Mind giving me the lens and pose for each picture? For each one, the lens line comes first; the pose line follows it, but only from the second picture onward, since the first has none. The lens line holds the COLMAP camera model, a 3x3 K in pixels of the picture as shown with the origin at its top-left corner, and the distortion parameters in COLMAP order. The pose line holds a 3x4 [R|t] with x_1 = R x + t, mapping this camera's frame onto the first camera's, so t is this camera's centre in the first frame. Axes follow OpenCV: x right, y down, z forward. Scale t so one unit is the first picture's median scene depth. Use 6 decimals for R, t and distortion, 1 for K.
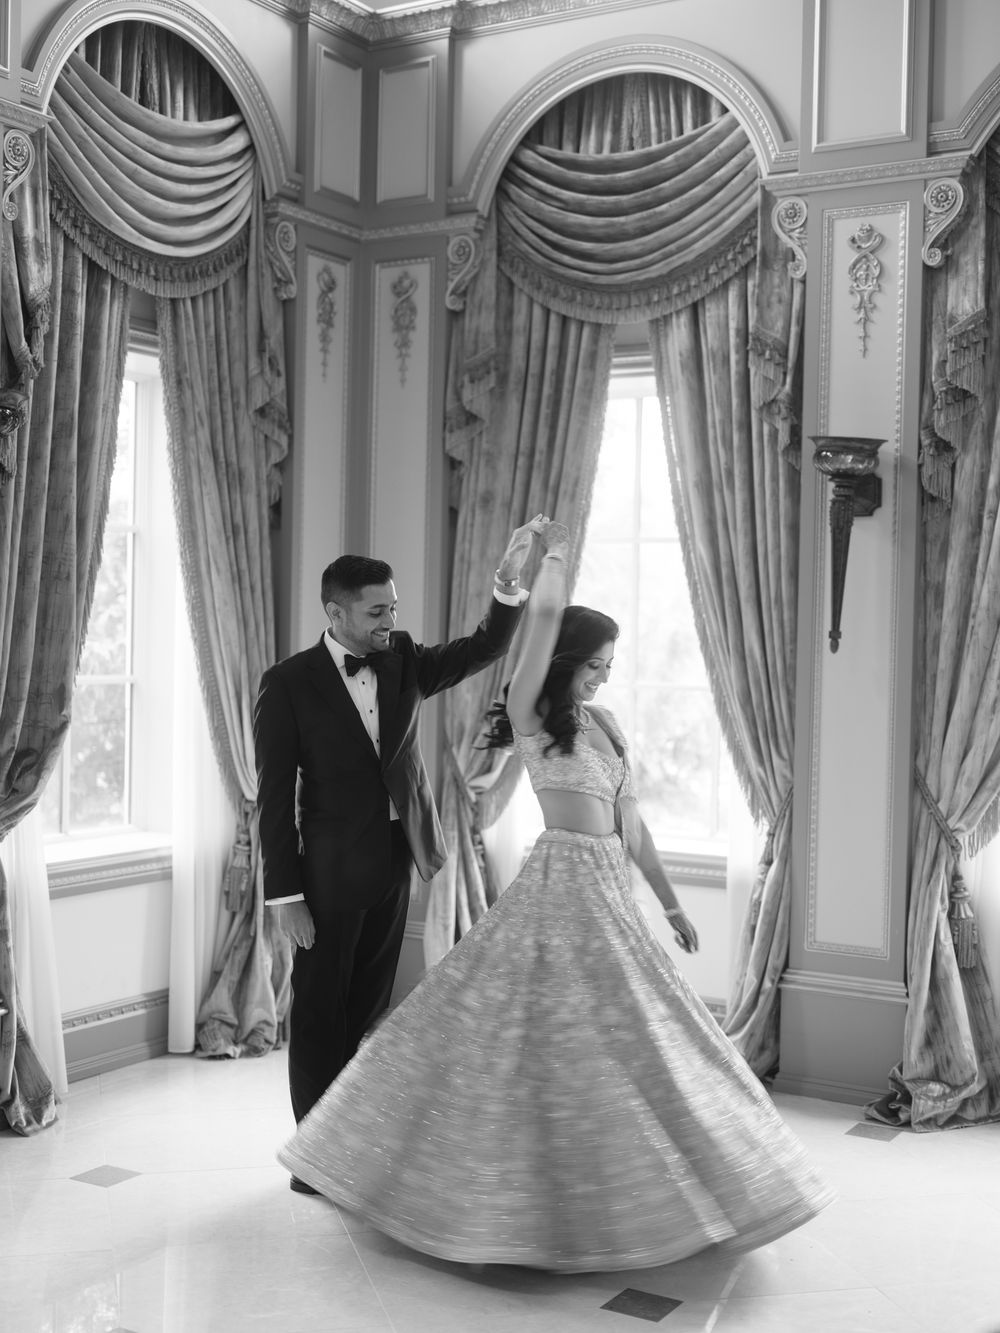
lens RADIAL K [[1802.8, 0, 500.0], [0, 1802.8, 666.5], [0, 0, 1]] dist [-0.024213, 0.096921]
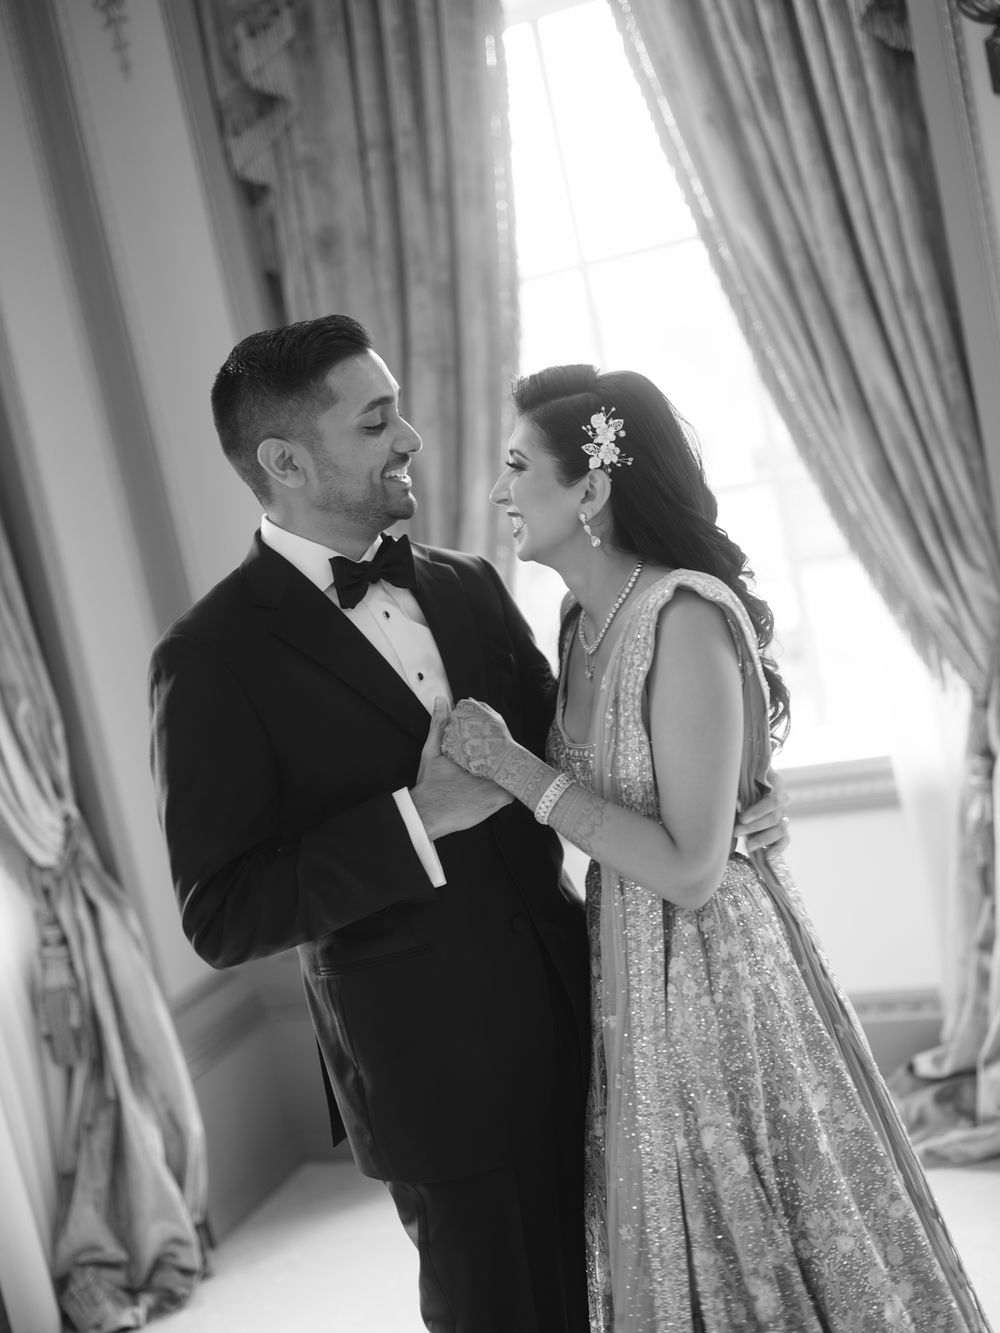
lens RADIAL K [[1802.8, 0, 500.0], [0, 1802.8, 666.5], [0, 0, 1]] dist [-0.024213, 0.096921]
pose [[0.962697, -0.240288, 0.124407, -0.058942], [0.228135, 0.968023, 0.104333, -0.011071], [-0.145499, -0.072060, 0.986731, 0.439936]]
